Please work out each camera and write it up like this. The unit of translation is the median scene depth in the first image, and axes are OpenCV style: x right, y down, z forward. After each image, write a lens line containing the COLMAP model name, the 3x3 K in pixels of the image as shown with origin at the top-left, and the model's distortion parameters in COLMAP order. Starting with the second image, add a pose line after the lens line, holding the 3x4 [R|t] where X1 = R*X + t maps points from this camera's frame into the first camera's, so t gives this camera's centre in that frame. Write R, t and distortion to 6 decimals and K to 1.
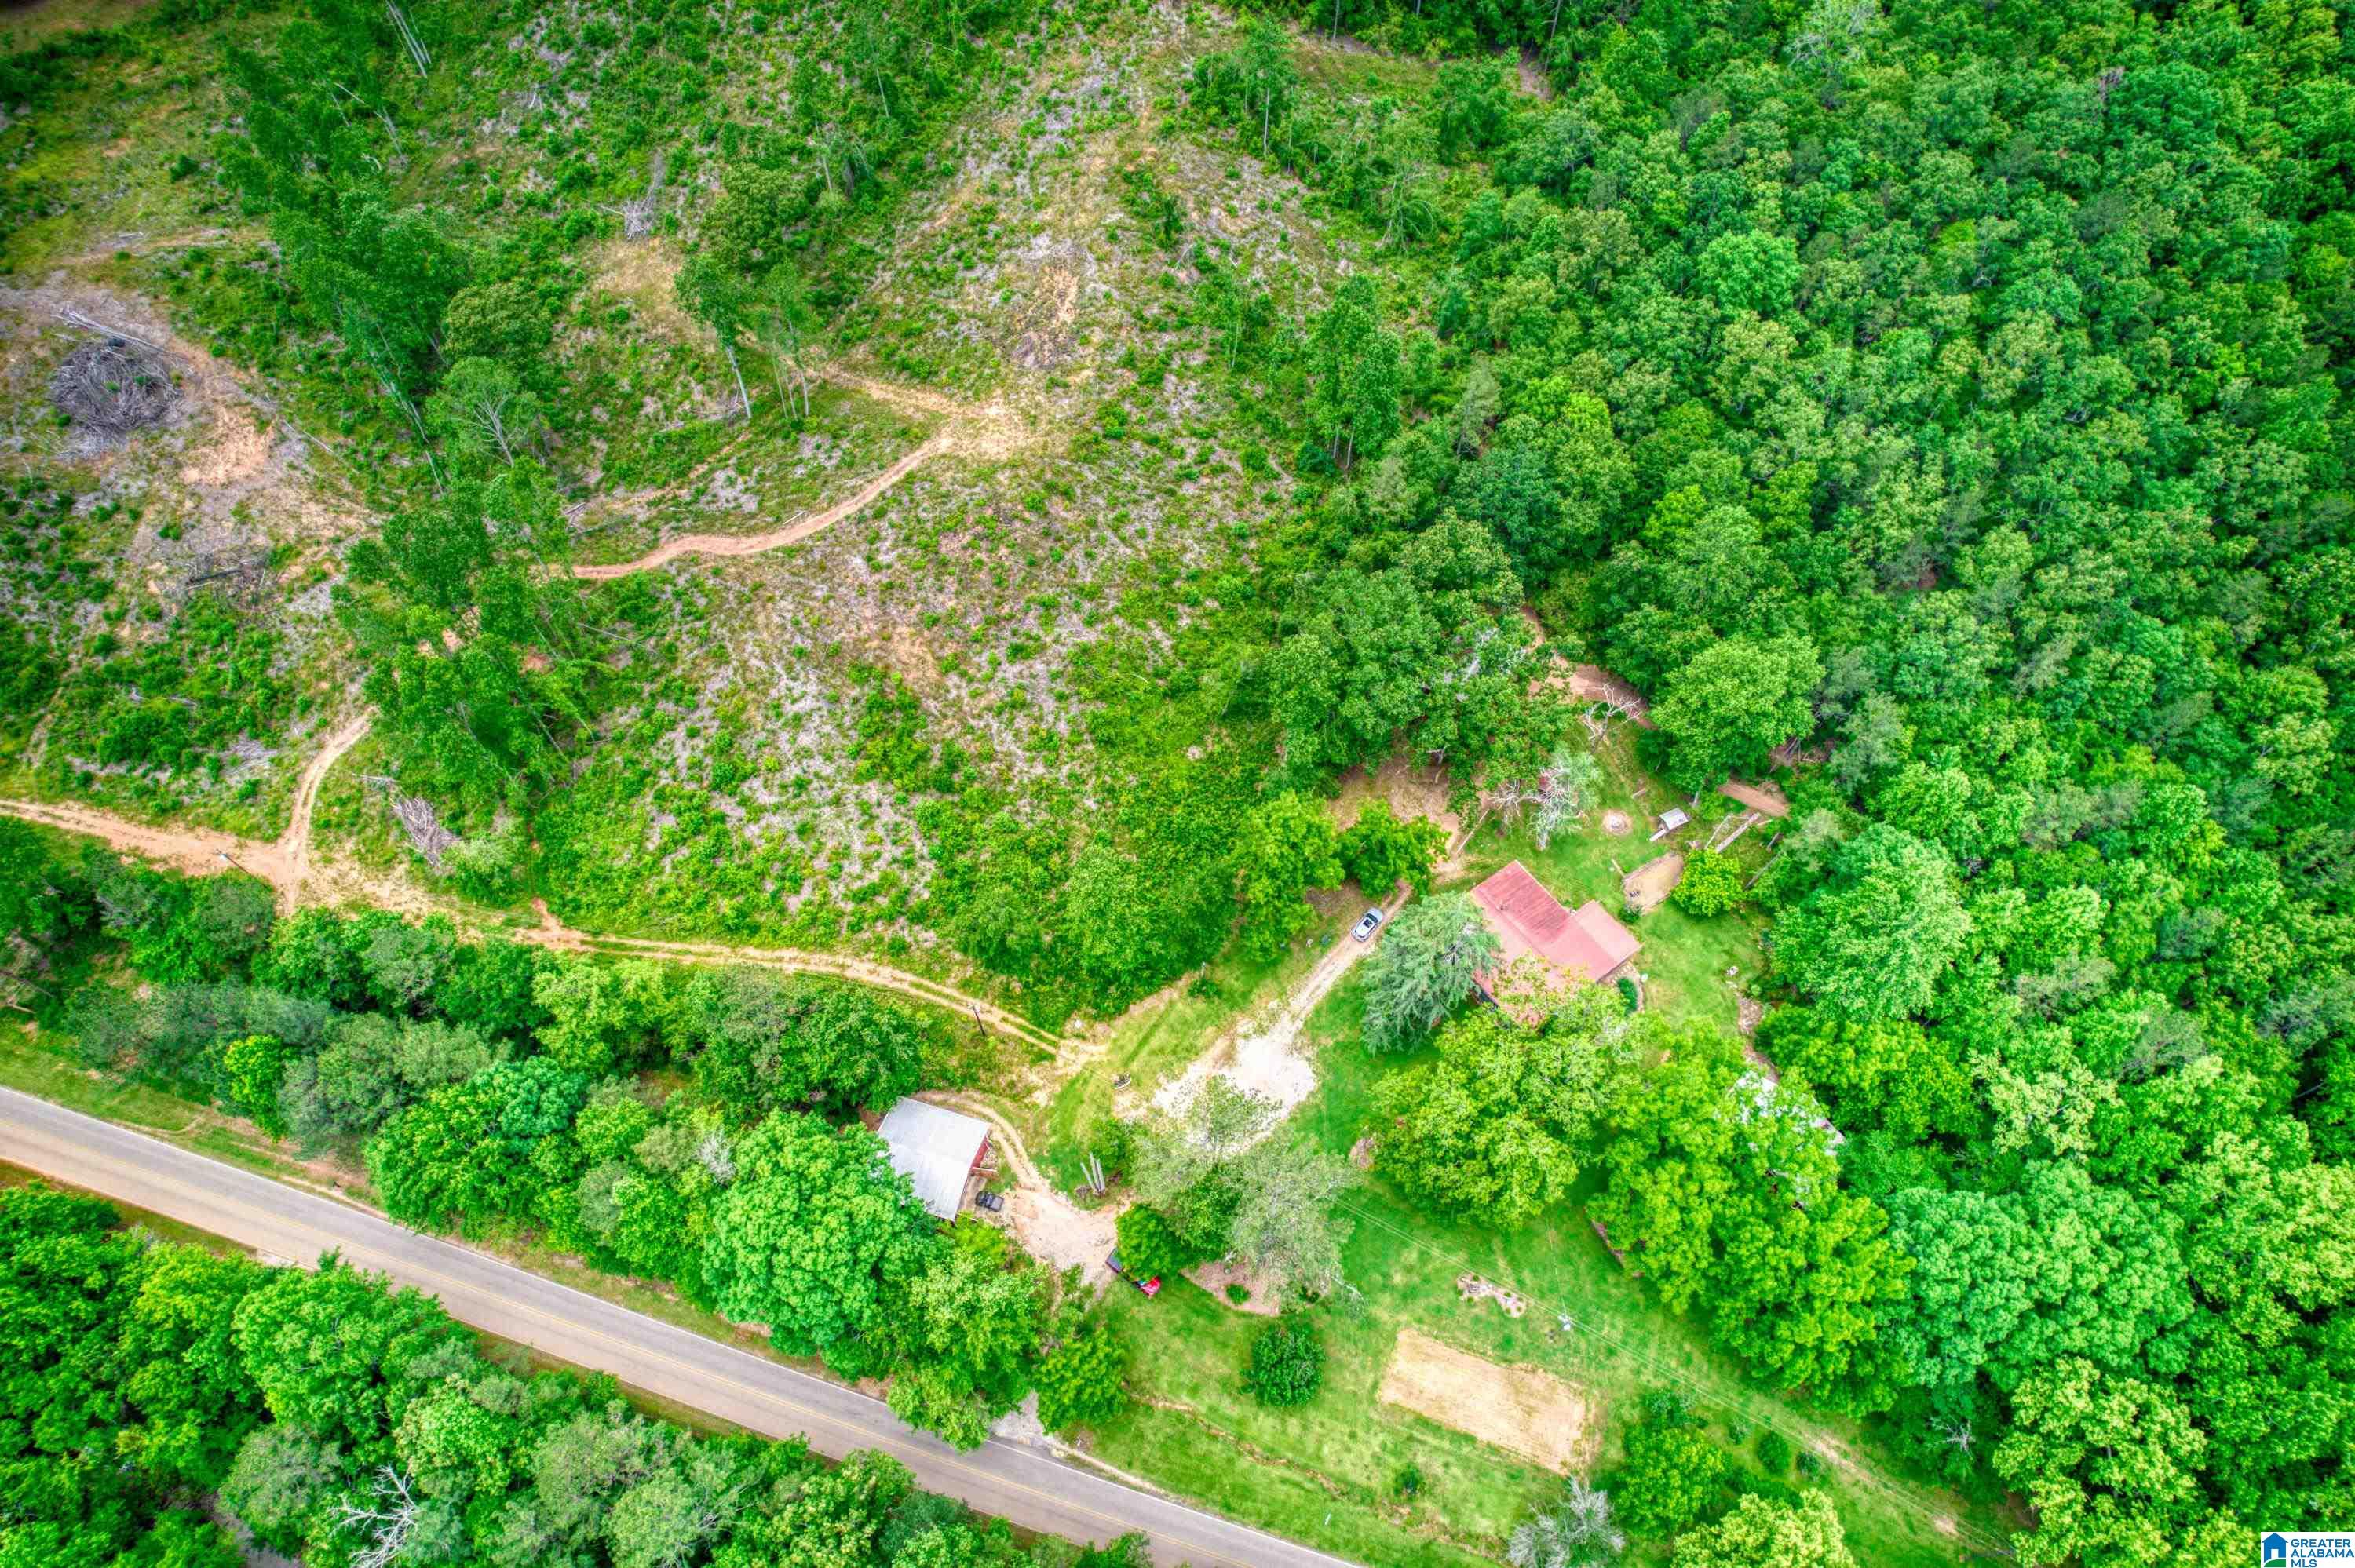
lens RADIAL K [[1521.1, 0, 1173.5], [0, 1521.1, 785.5], [0, 0, 1]] dist [-0.079121, 0.068553]
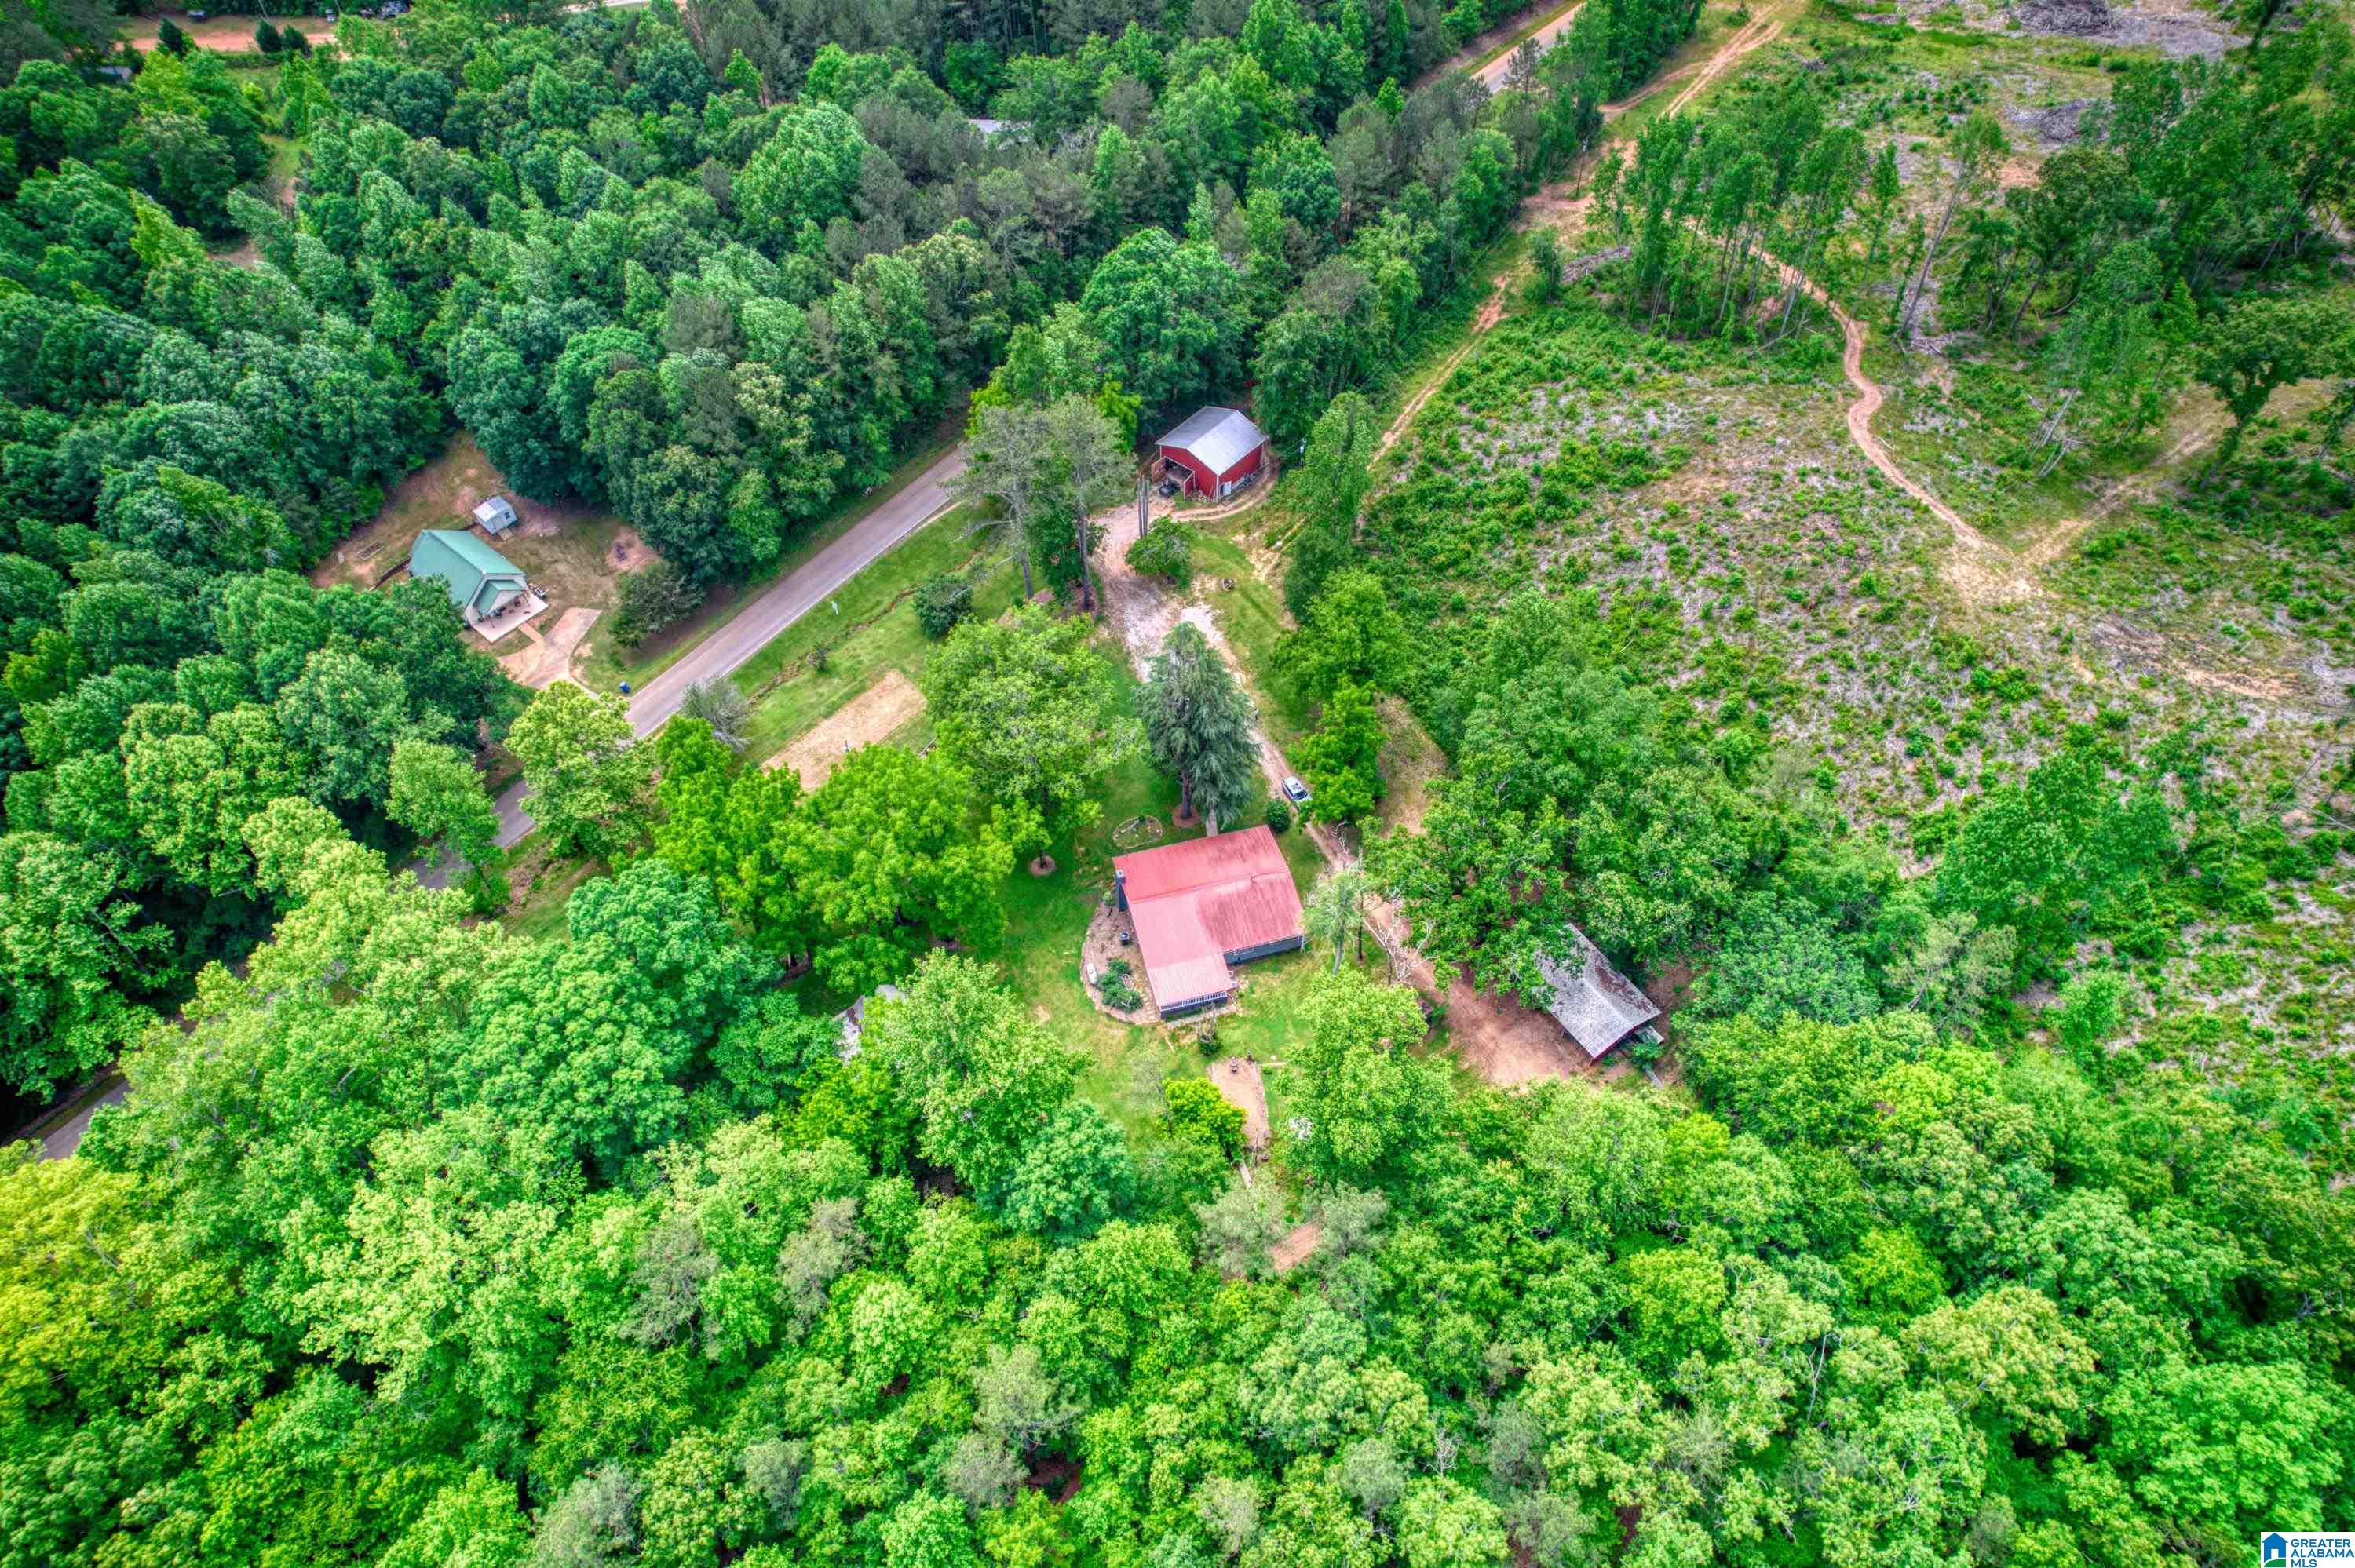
lens RADIAL K [[1521.1, 0, 1171.5], [0, 1521.1, 782.3], [0, 0, 1]] dist [-0.079121, 0.068553]
pose [[-0.380435, 0.707195, -0.595940, 0.730016], [-0.789698, 0.086946, 0.607304, -0.426373], [0.481297, 0.701652, 0.525393, 0.481379]]
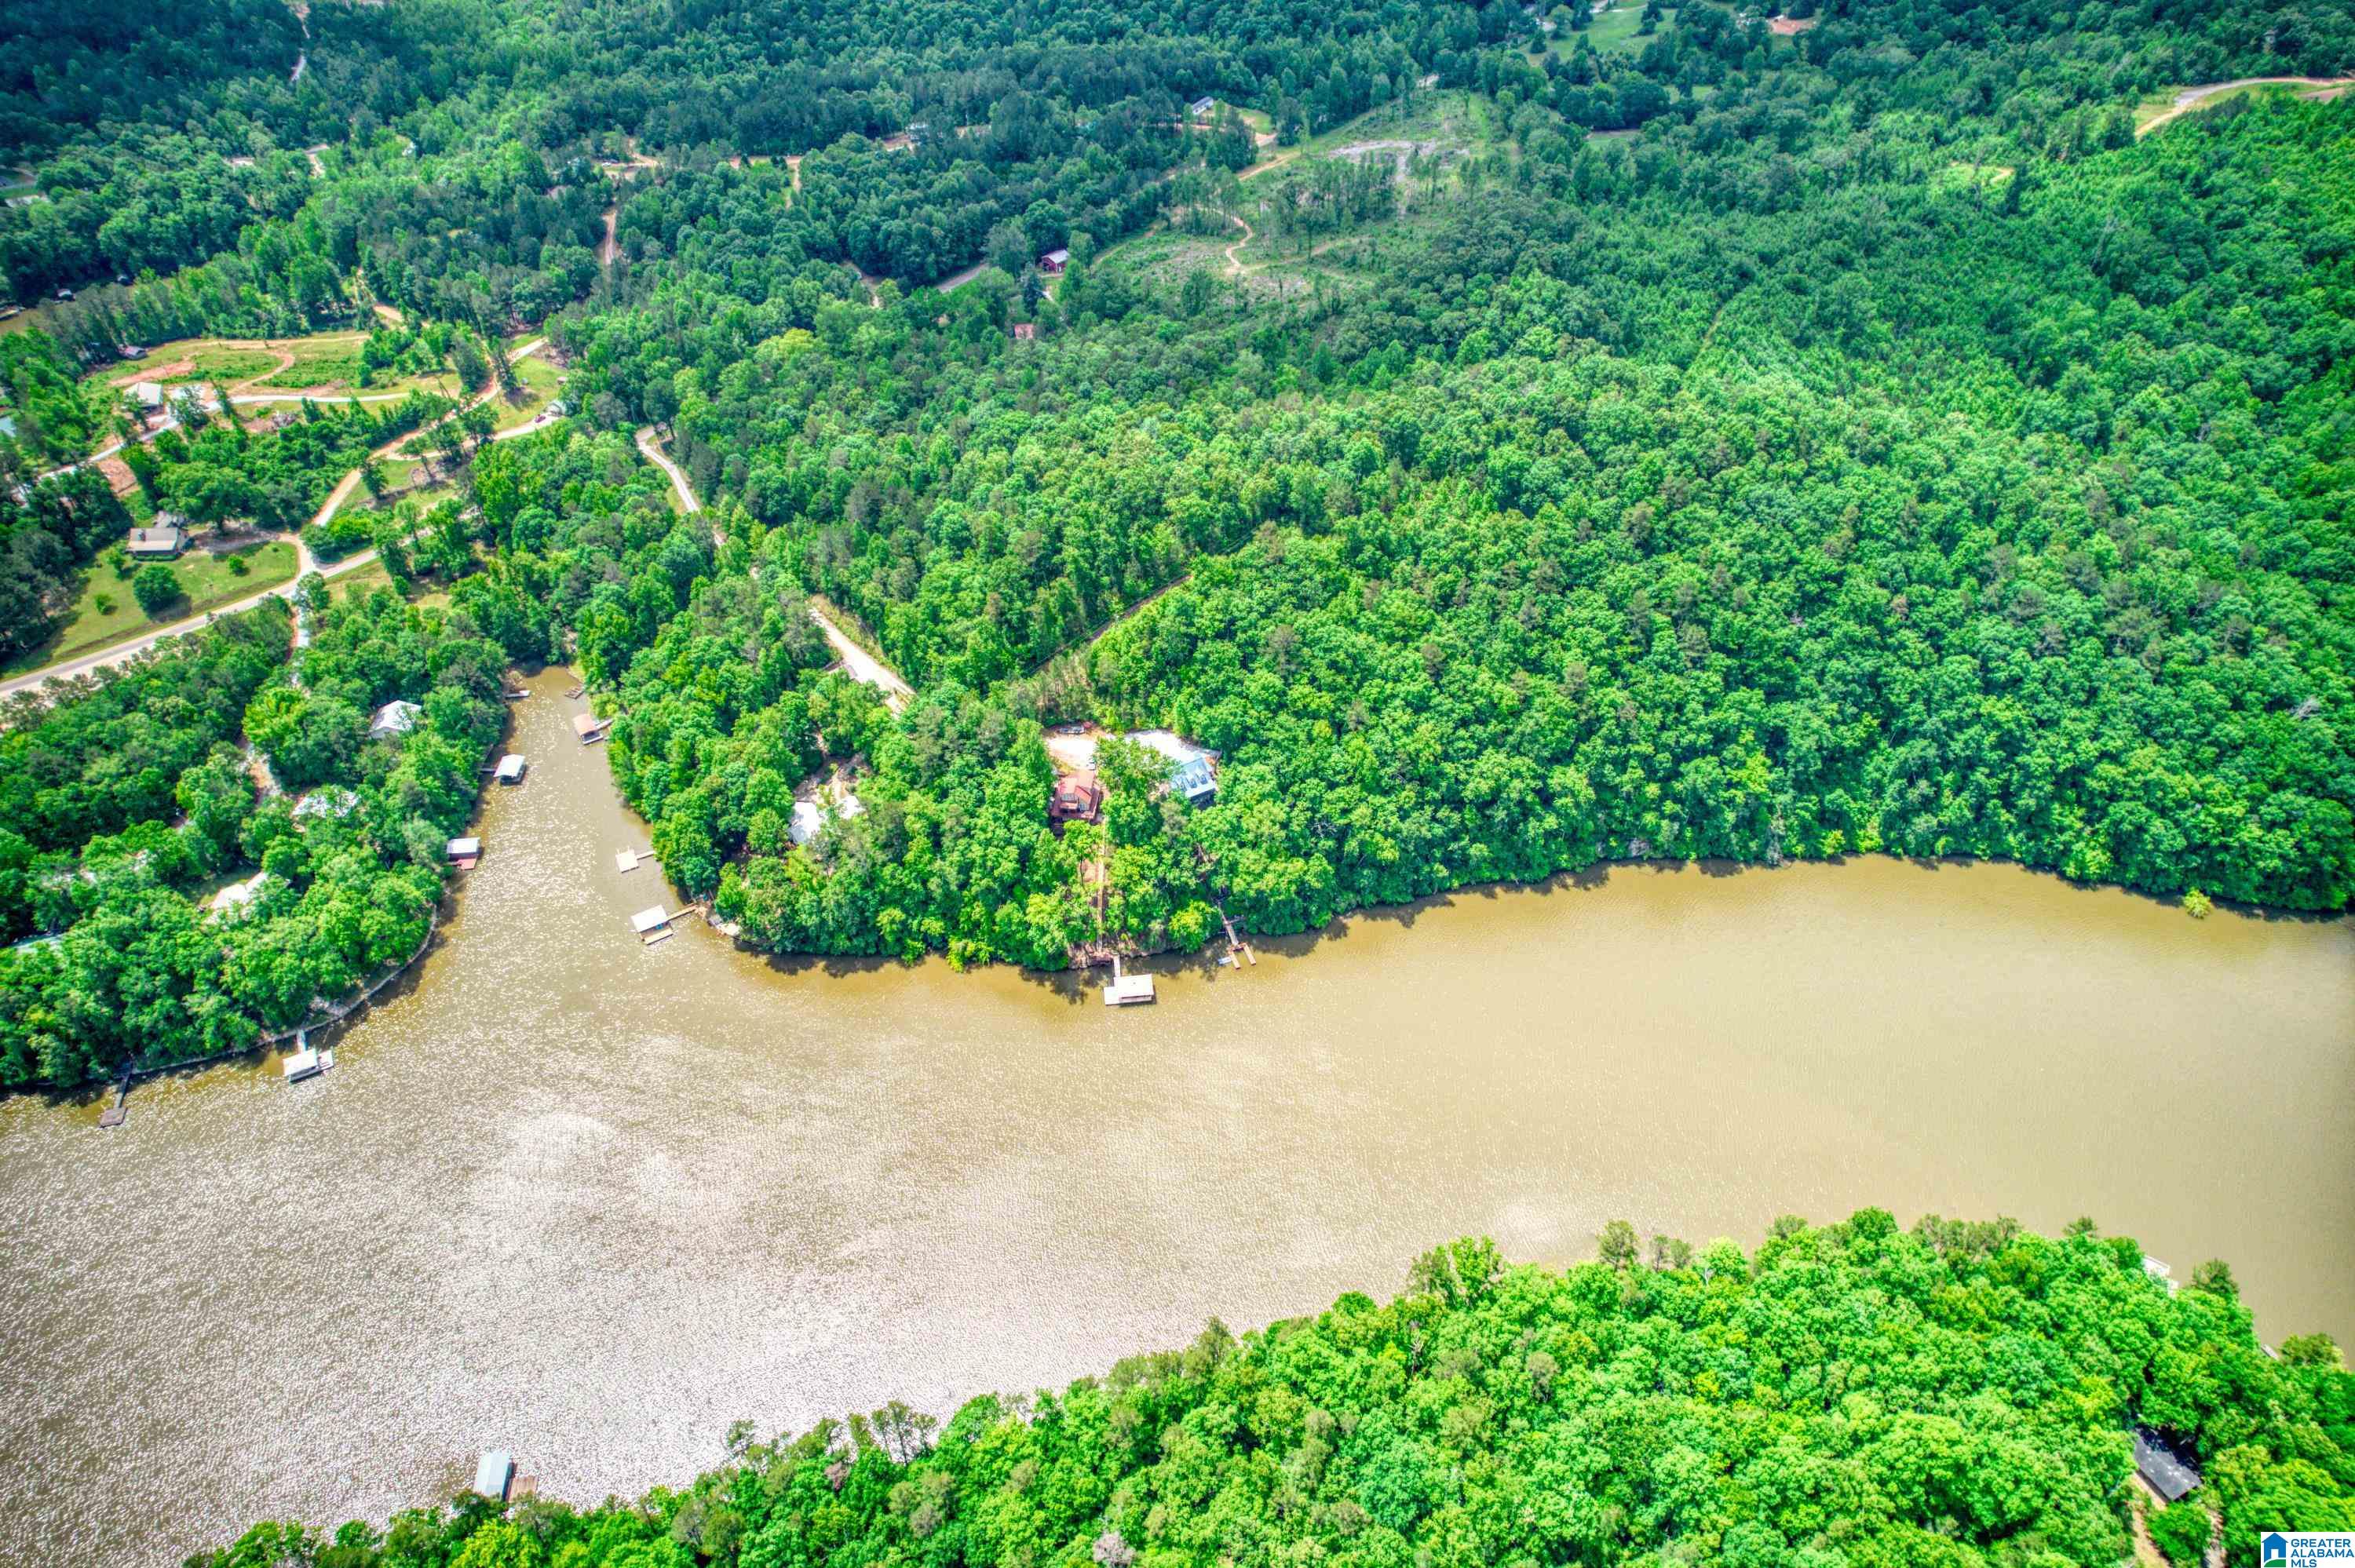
lens RADIAL K [[1521.1, 0, 1176.2], [0, 1521.1, 791.4], [0, 0, 1]] dist [-0.079121, 0.068553]
pose [[-0.437651, 0.605084, -0.665083, 3.318155], [-0.764155, 0.139508, 0.629766, -2.401925], [0.473845, 0.783844, 0.401322, 0.564770]]
